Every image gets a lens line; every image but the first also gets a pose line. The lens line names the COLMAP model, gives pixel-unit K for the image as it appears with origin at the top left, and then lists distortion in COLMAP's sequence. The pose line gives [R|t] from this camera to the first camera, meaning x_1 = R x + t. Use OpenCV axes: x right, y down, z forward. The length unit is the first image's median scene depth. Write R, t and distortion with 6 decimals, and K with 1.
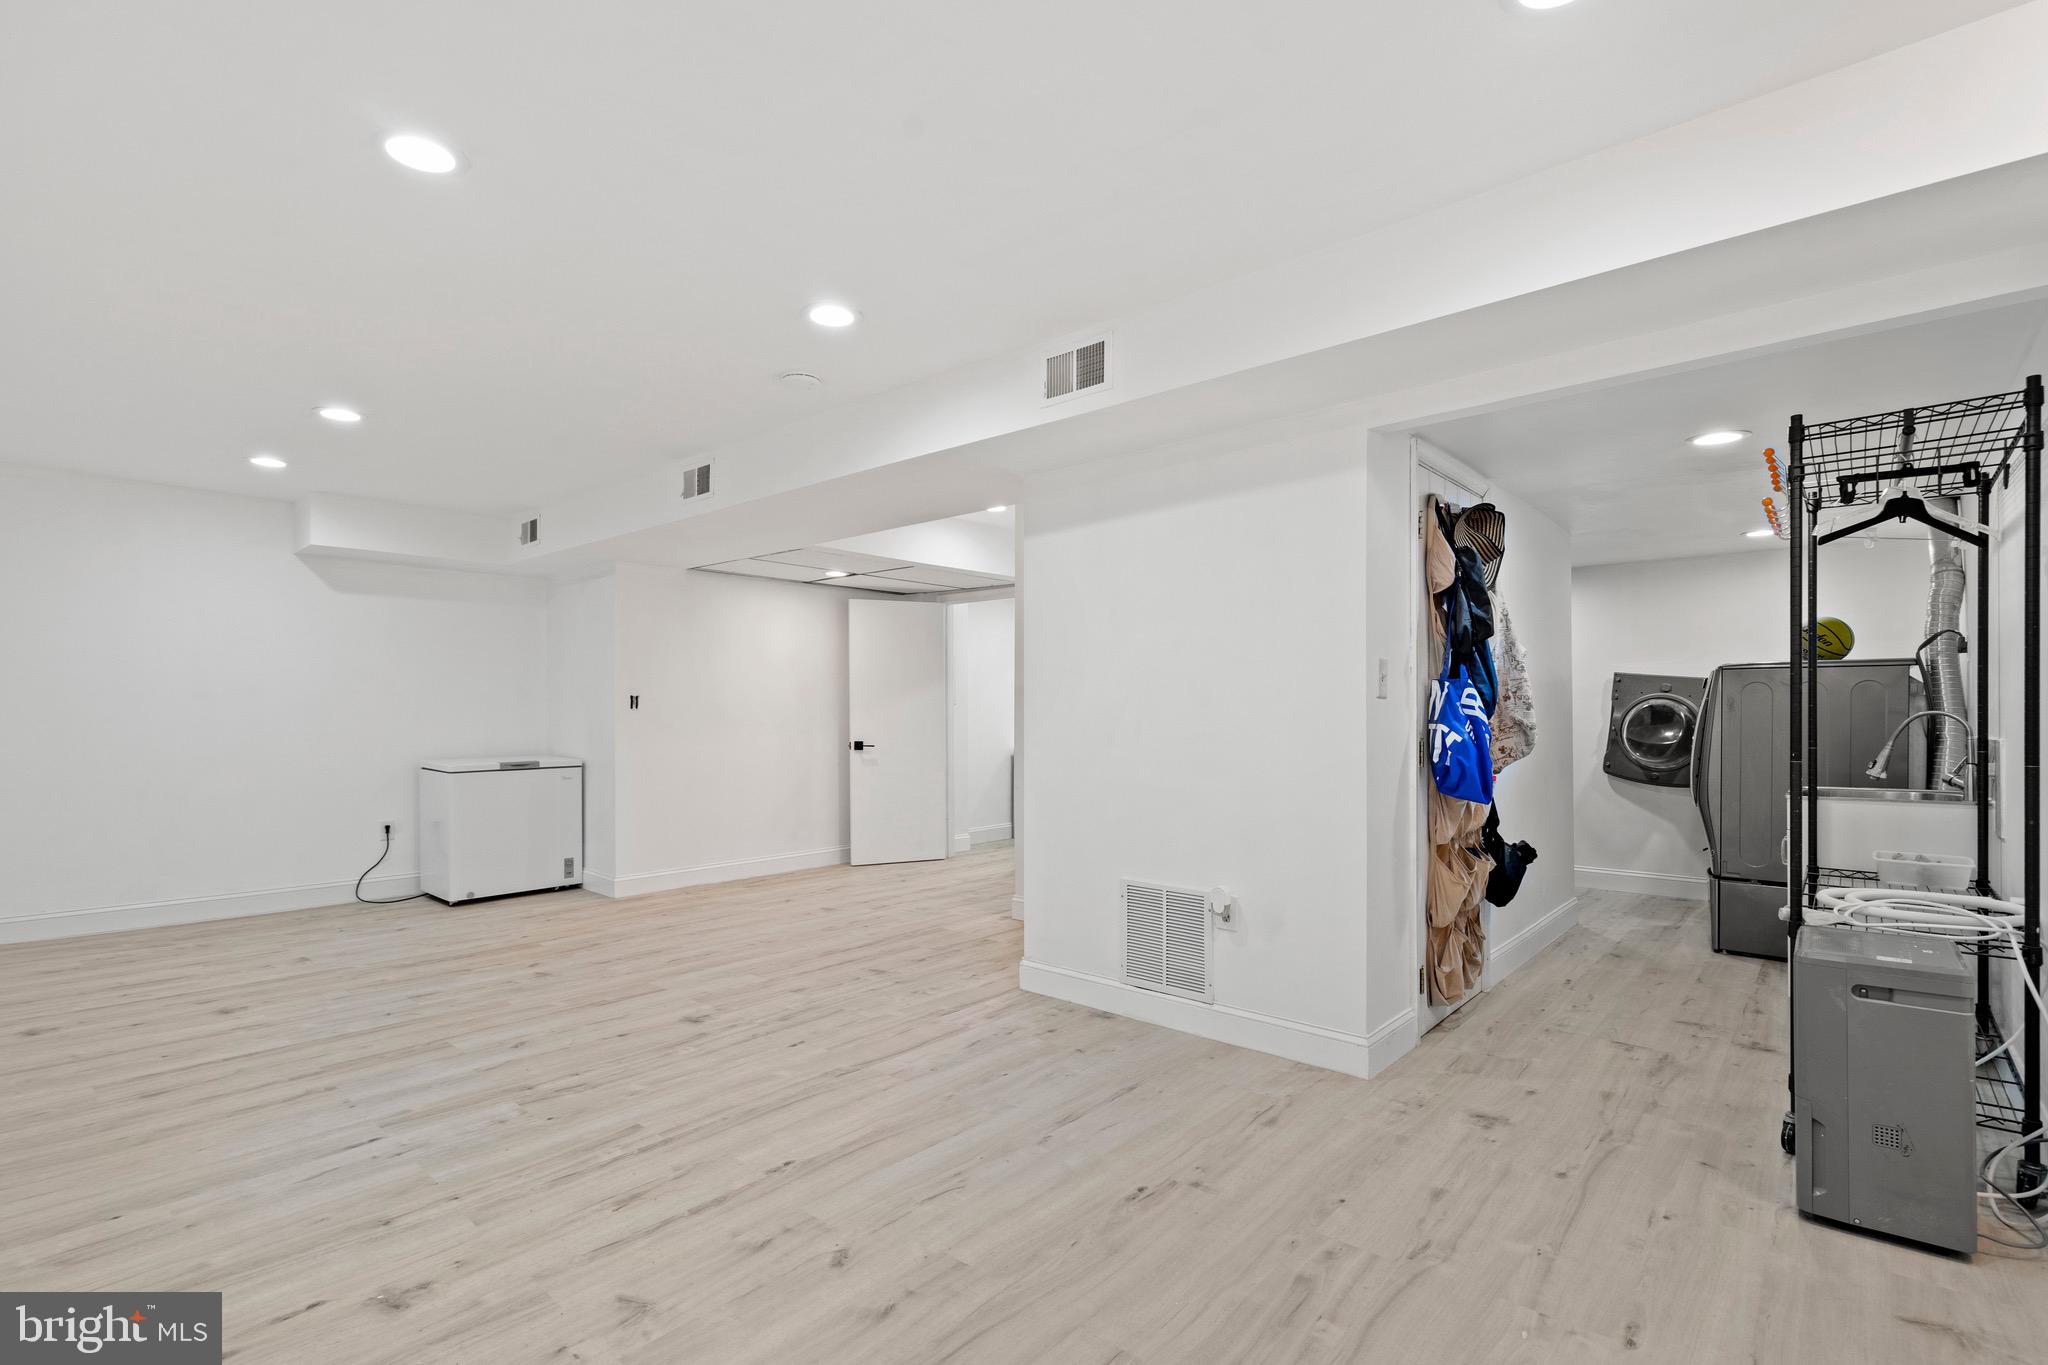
lens RADIAL K [[956.6, 0, 1009.9], [0, 956.6, 726.7], [0, 0, 1]] dist [-0.001848, -0.000317]
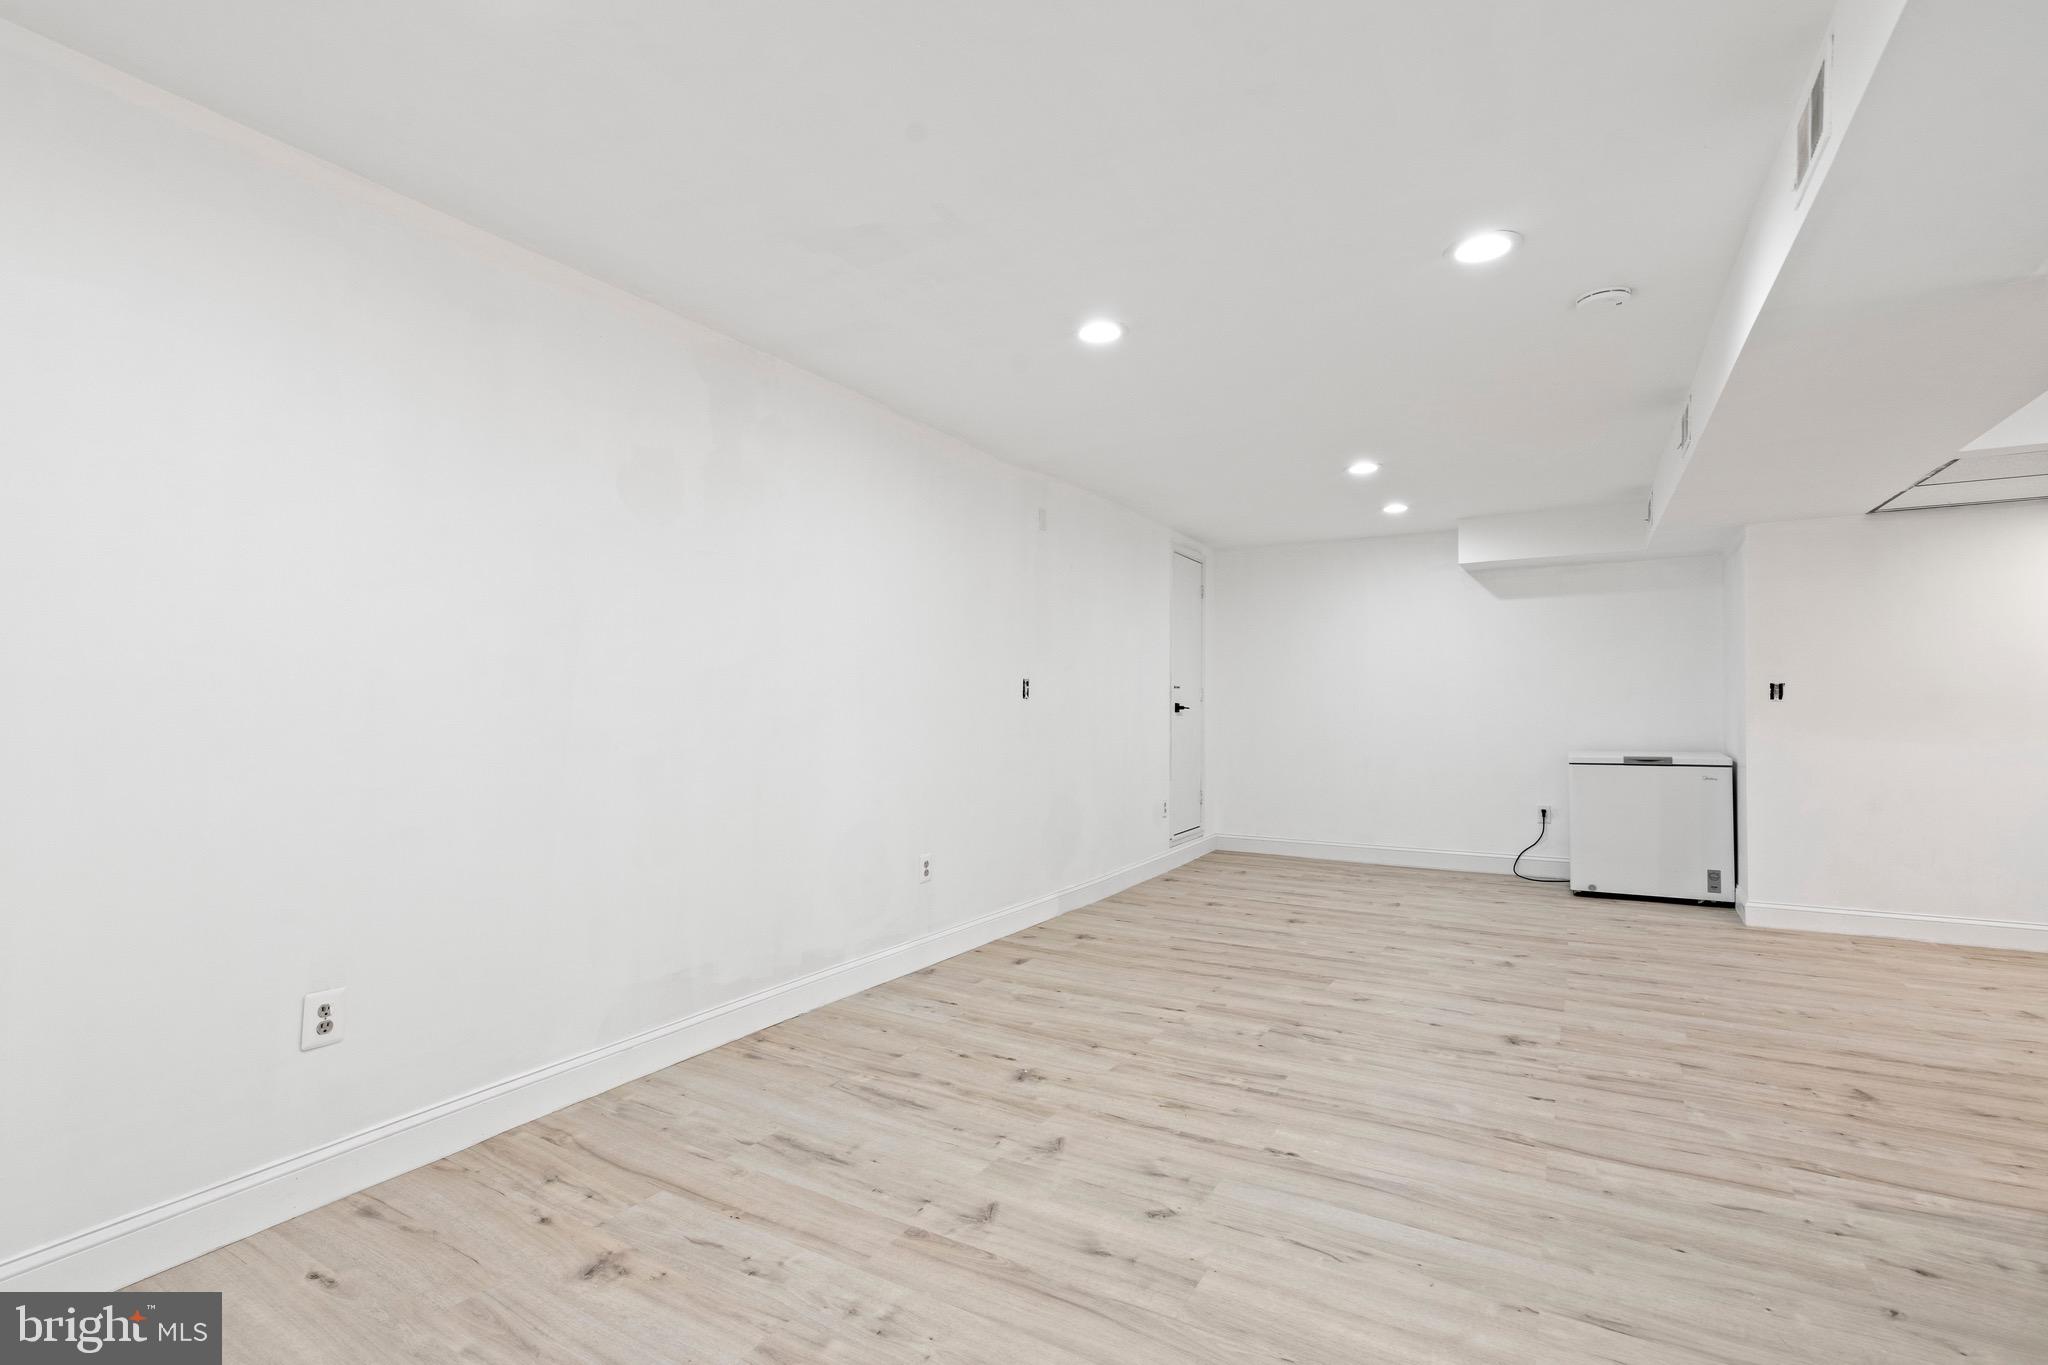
lens RADIAL K [[947.2, 0, 1015.4], [0, 947.2, 693.8], [0, 0, 1]] dist [-0.000927, 0.000315]
pose [[0.184127, -0.014027, -0.982802, 0.510002], [-0.011014, 0.999806, -0.016333, -0.005710], [0.982841, 0.013831, 0.183937, 0.382476]]
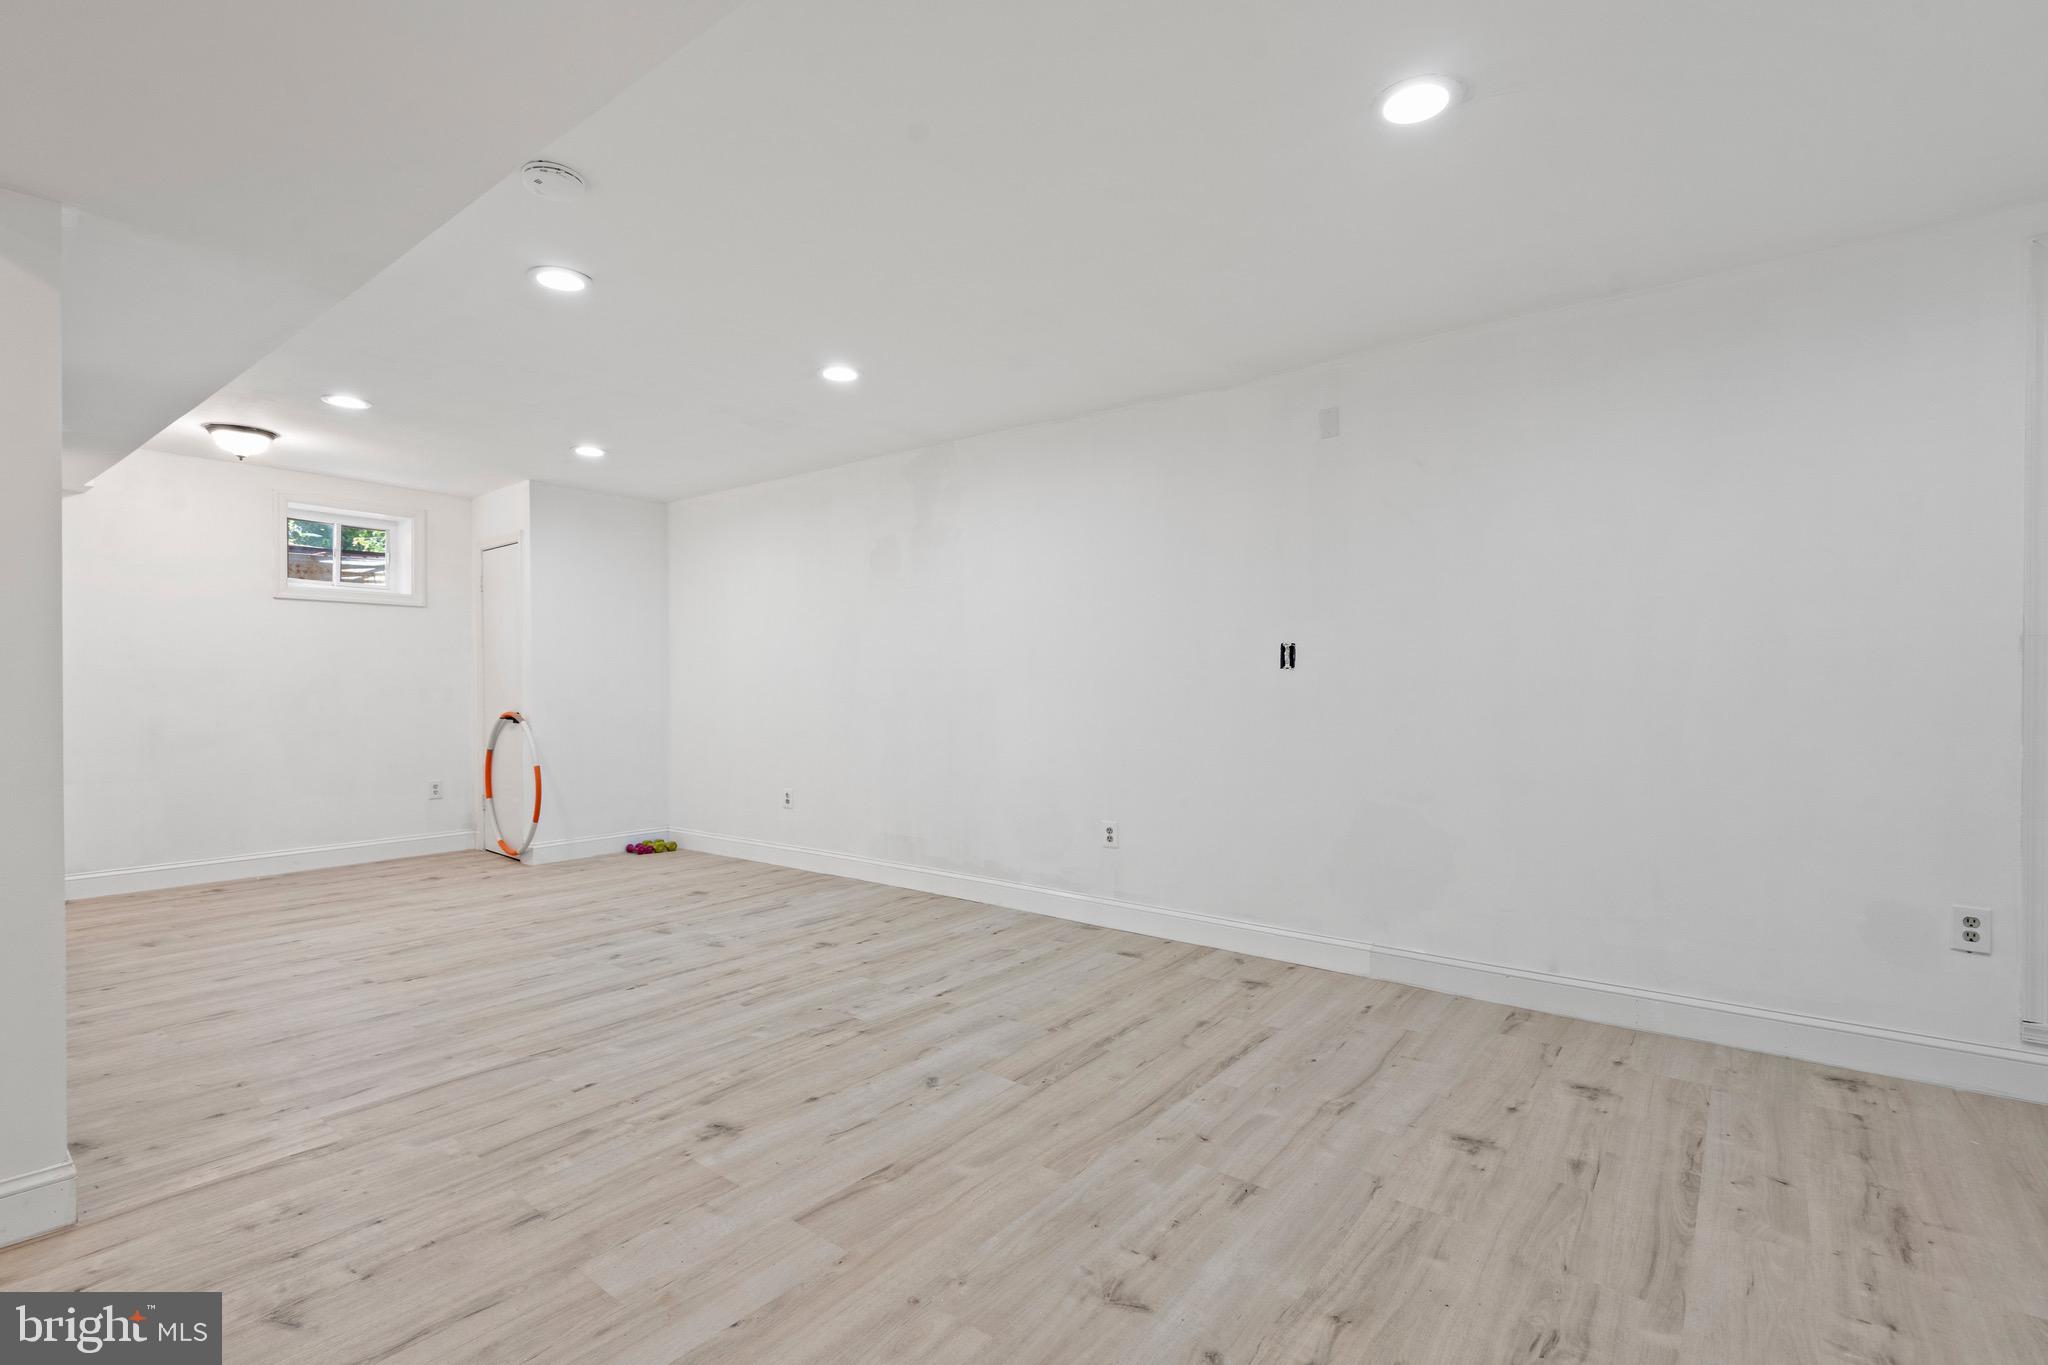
lens RADIAL K [[939.8, 0, 988.6], [0, 939.8, 676.1], [0, 0, 1]] dist [-0.002104, -0.000221]
pose [[-0.999413, 0.002088, -0.034208, -0.529676], [0.002070, 0.999998, 0.000559, -0.012507], [0.034209, 0.000487, -0.999415, 1.779623]]
